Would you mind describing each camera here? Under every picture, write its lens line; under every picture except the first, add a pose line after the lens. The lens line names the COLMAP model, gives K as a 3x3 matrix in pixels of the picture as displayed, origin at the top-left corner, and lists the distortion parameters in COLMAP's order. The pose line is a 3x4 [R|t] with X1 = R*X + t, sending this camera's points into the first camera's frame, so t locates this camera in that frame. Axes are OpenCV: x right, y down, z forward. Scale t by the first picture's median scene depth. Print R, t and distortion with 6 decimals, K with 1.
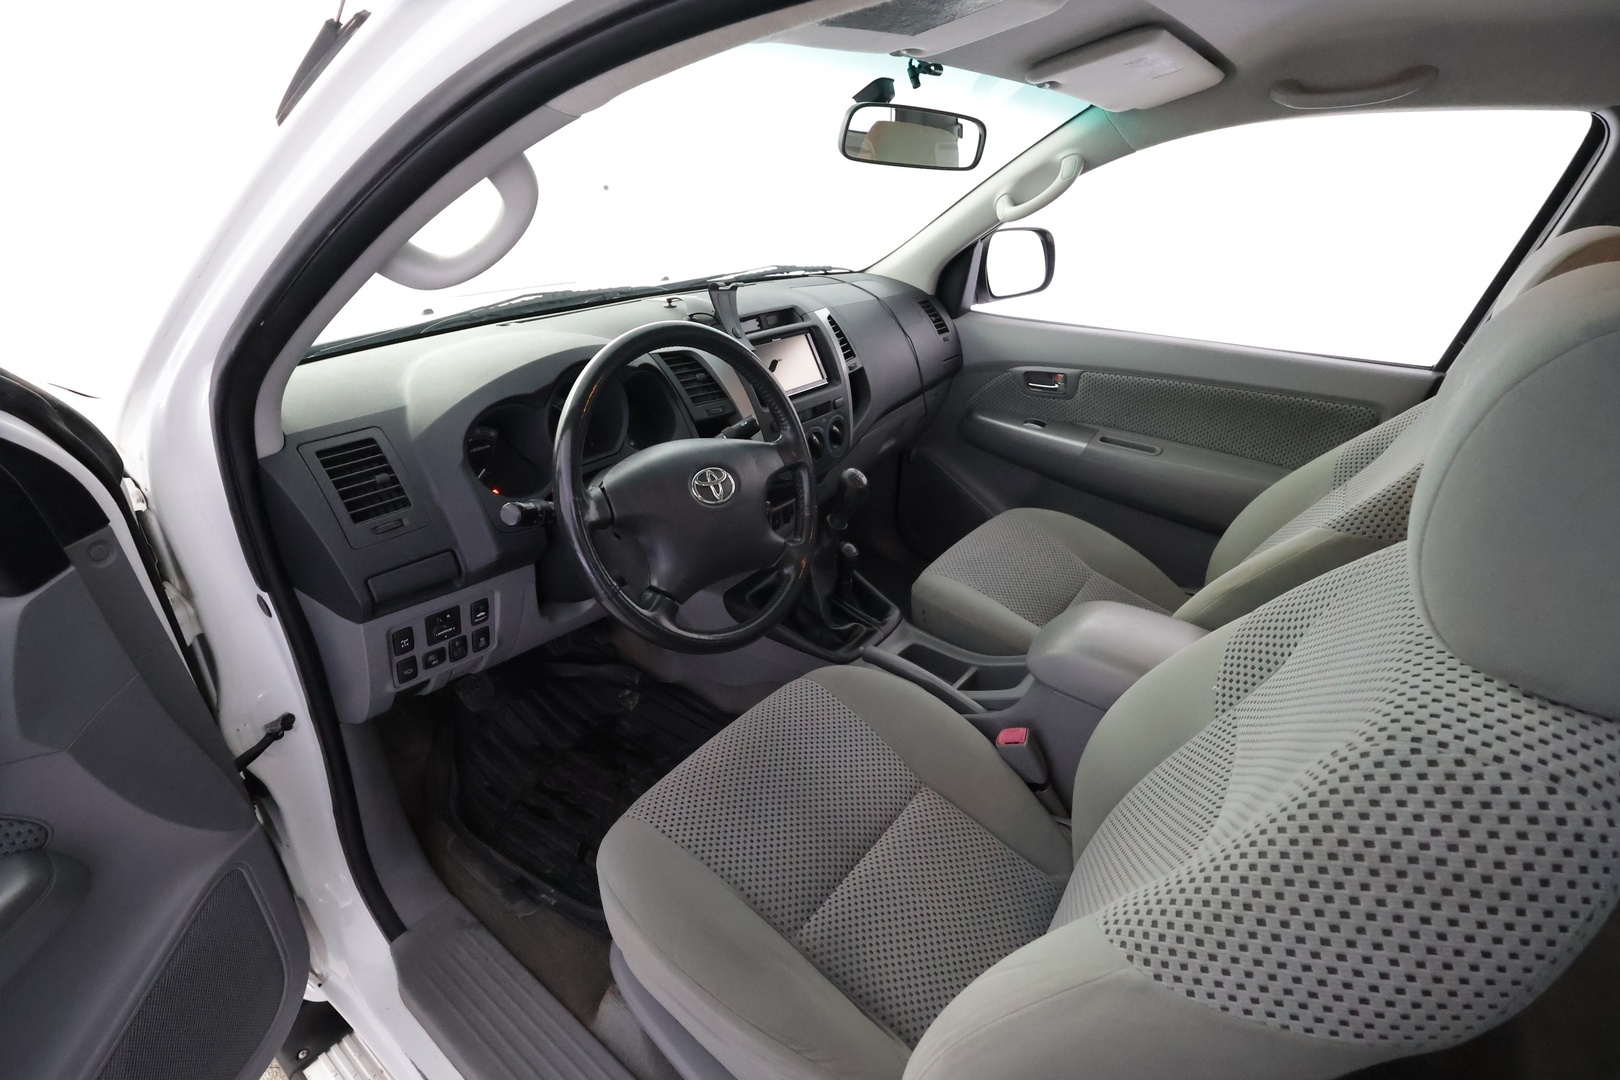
lens RADIAL K [[756.8, 0, 818.5], [0, 756.8, 541.5], [0, 0, 1]] dist [-0.008750, 0.001257]
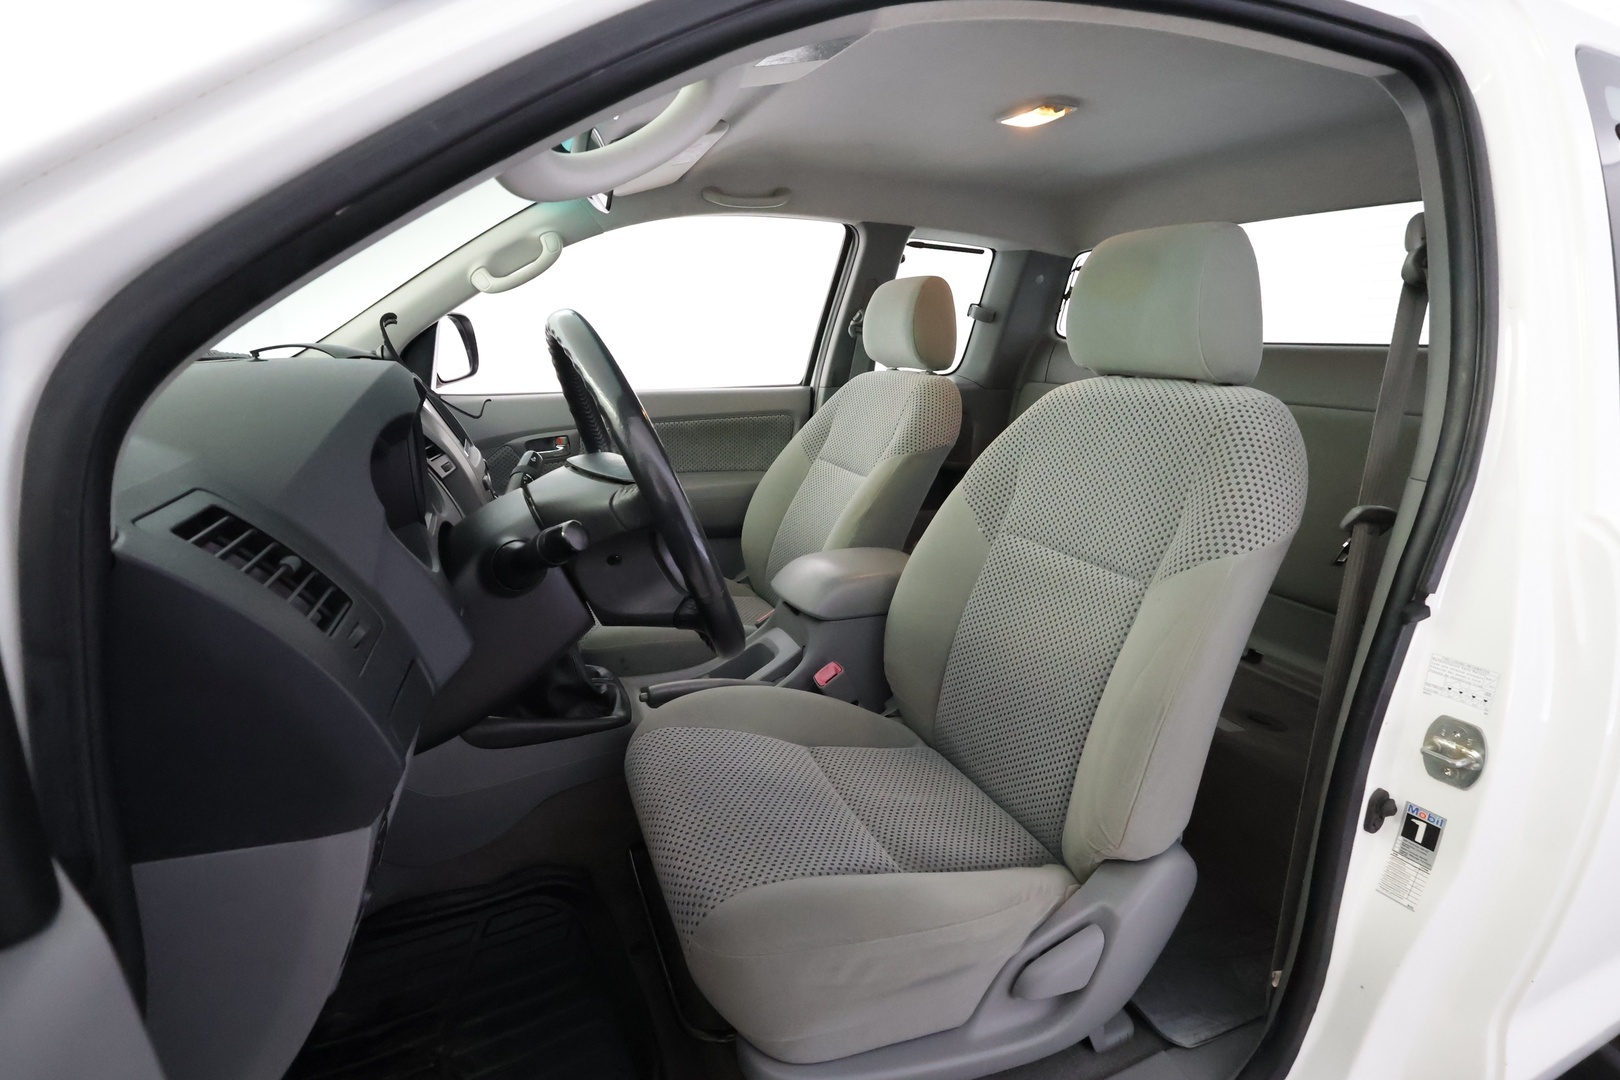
lens RADIAL K [[756.8, 0, 809.1], [0, 756.8, 538.4], [0, 0, 1]] dist [-0.008750, 0.001257]
pose [[0.481366, -0.234772, 0.844493, -0.537113], [0.395056, 0.918165, 0.030069, 0.016349], [-0.782443, 0.319148, 0.534722, 0.265442]]
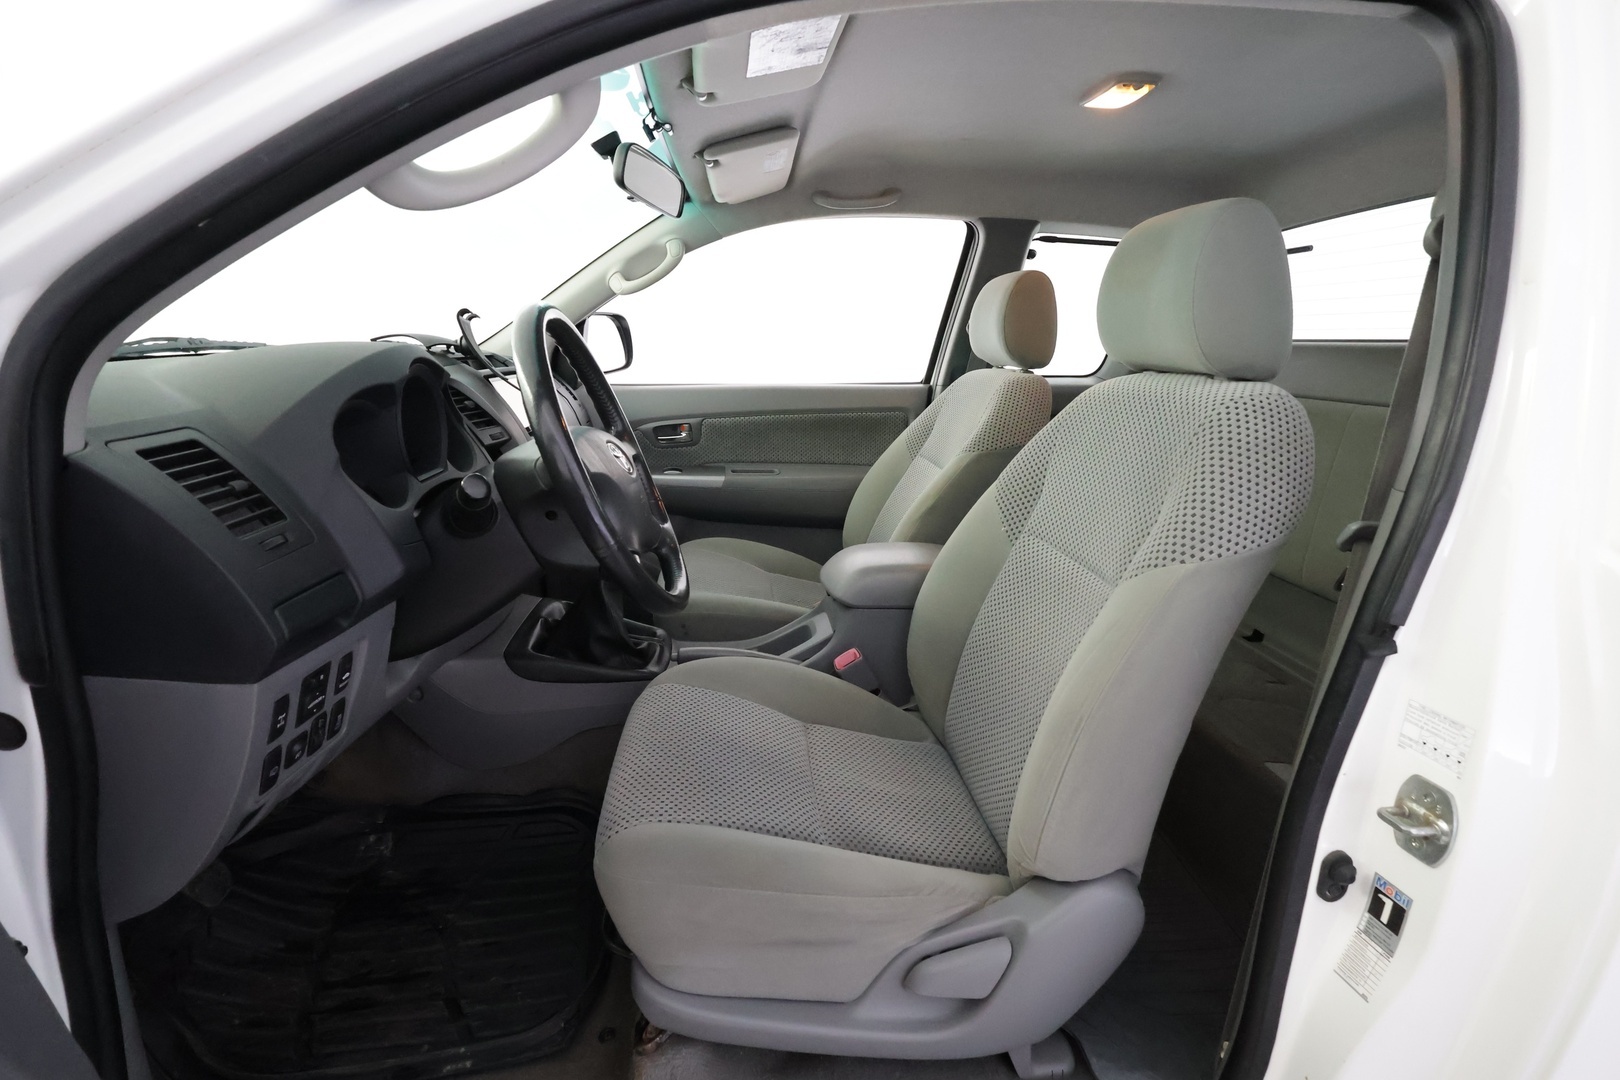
lens RADIAL K [[756.8, 0, 814.7], [0, 756.8, 541.2], [0, 0, 1]] dist [-0.008750, 0.001257]
pose [[0.724297, -0.183131, 0.664724, -0.420019], [0.311810, 0.946863, -0.078895, 0.125883], [-0.614954, 0.264411, 0.742912, 0.078468]]
